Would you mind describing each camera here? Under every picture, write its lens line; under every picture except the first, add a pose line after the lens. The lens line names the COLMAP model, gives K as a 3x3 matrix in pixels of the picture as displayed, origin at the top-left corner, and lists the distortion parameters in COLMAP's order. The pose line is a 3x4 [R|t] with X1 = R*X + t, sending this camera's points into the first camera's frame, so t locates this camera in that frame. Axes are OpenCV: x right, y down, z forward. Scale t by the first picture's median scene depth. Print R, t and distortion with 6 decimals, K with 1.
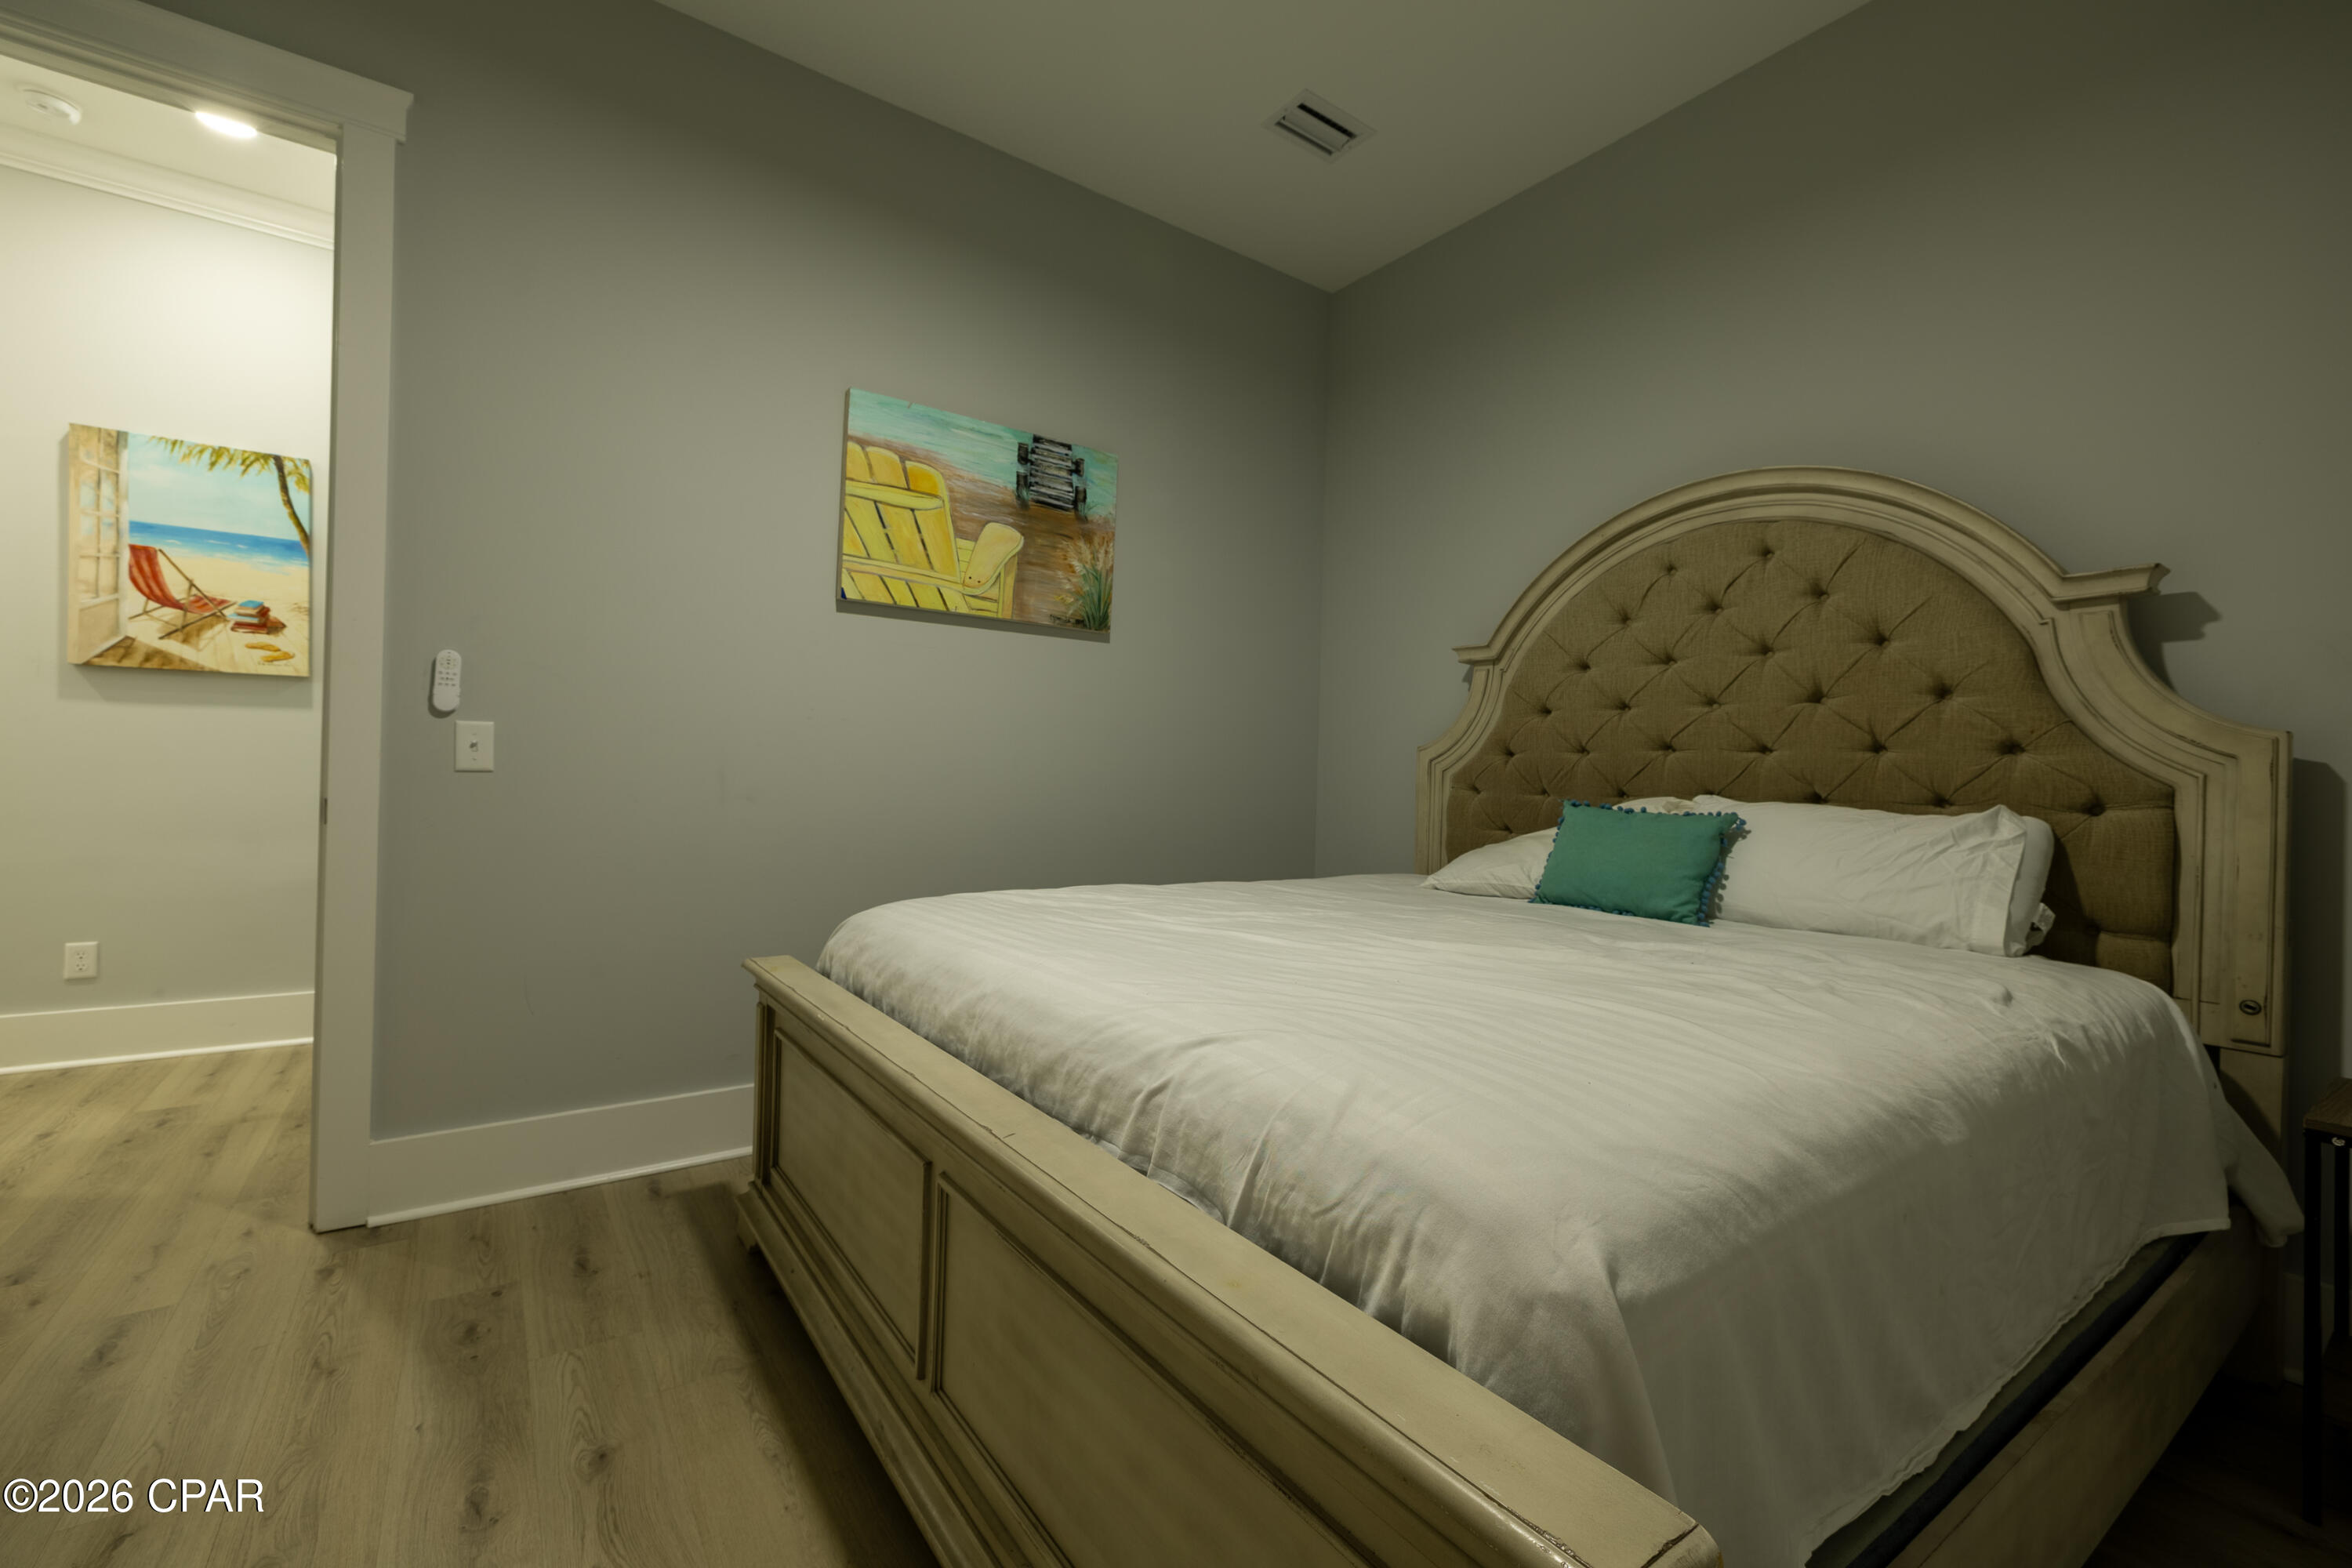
lens RADIAL K [[987.2, 0, 1181.7], [0, 987.2, 782.9], [0, 0, 1]] dist [-0.010506, -0.000210]
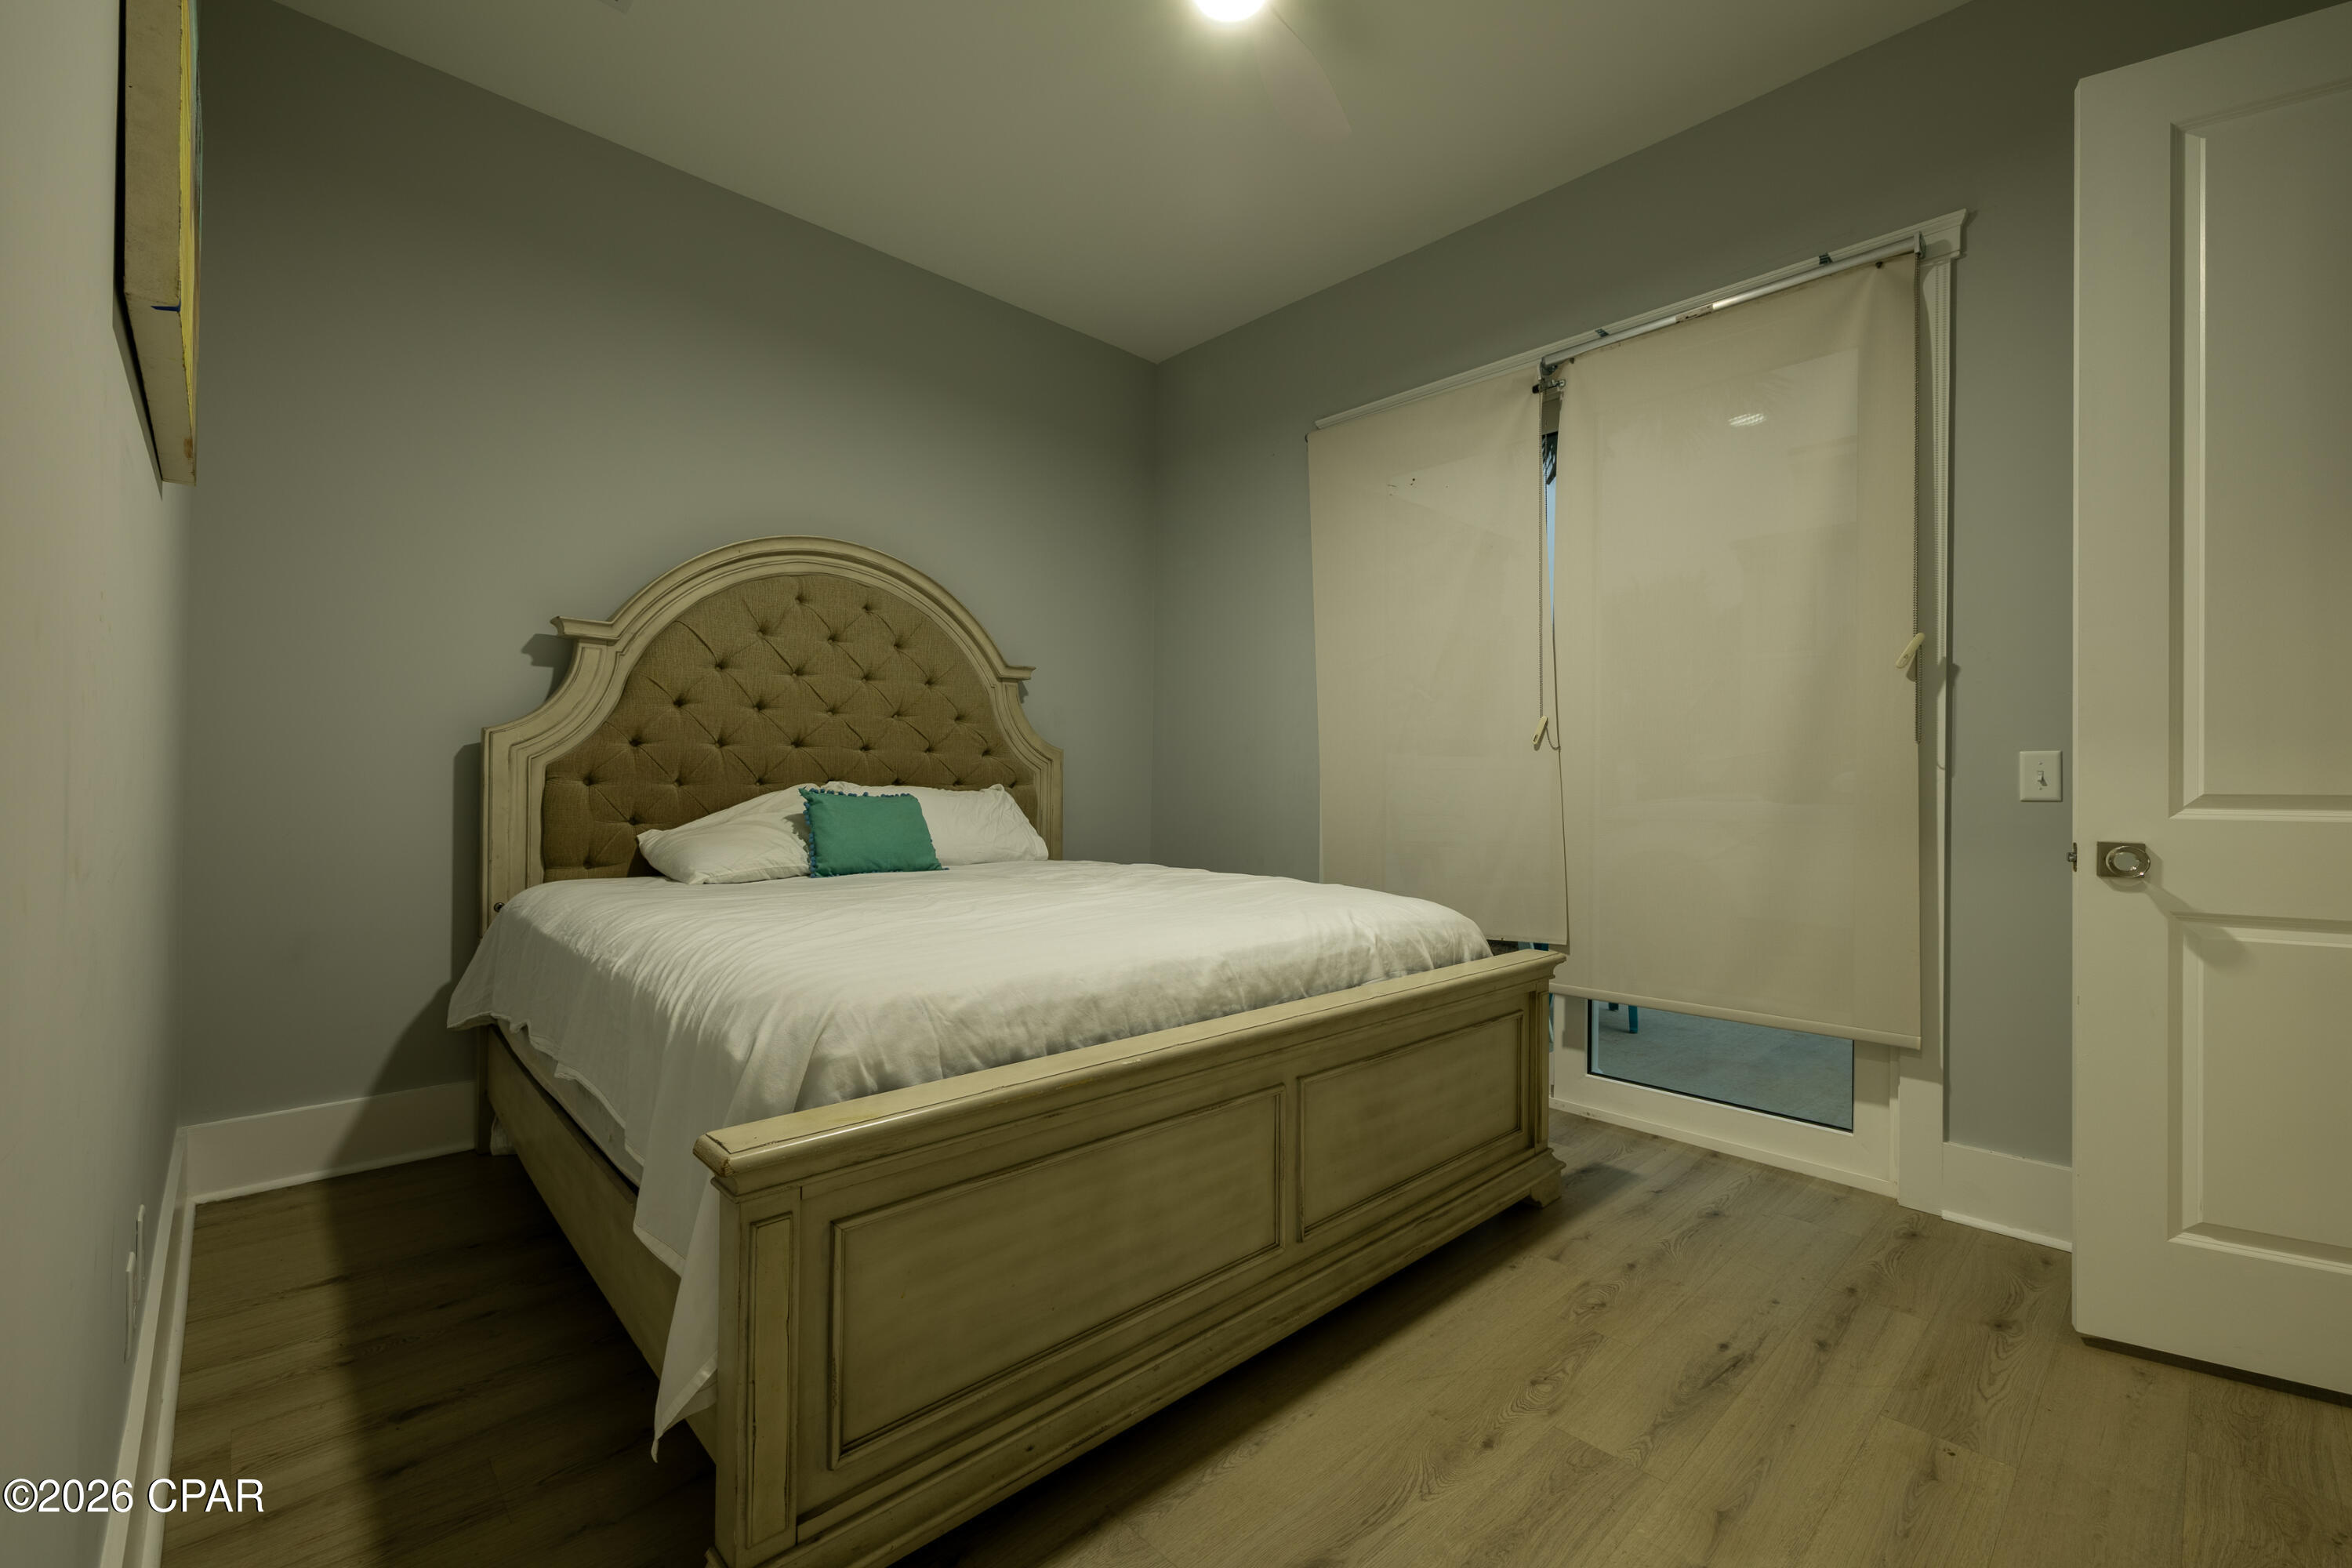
lens RADIAL K [[987.2, 0, 1181.7], [0, 987.2, 784.8], [0, 0, 1]] dist [-0.010506, -0.000210]
pose [[-0.152439, -0.028748, 0.987895, -0.912718], [-0.013738, 0.999542, 0.026967, -0.027066], [-0.988217, -0.009461, -0.152764, 0.802583]]
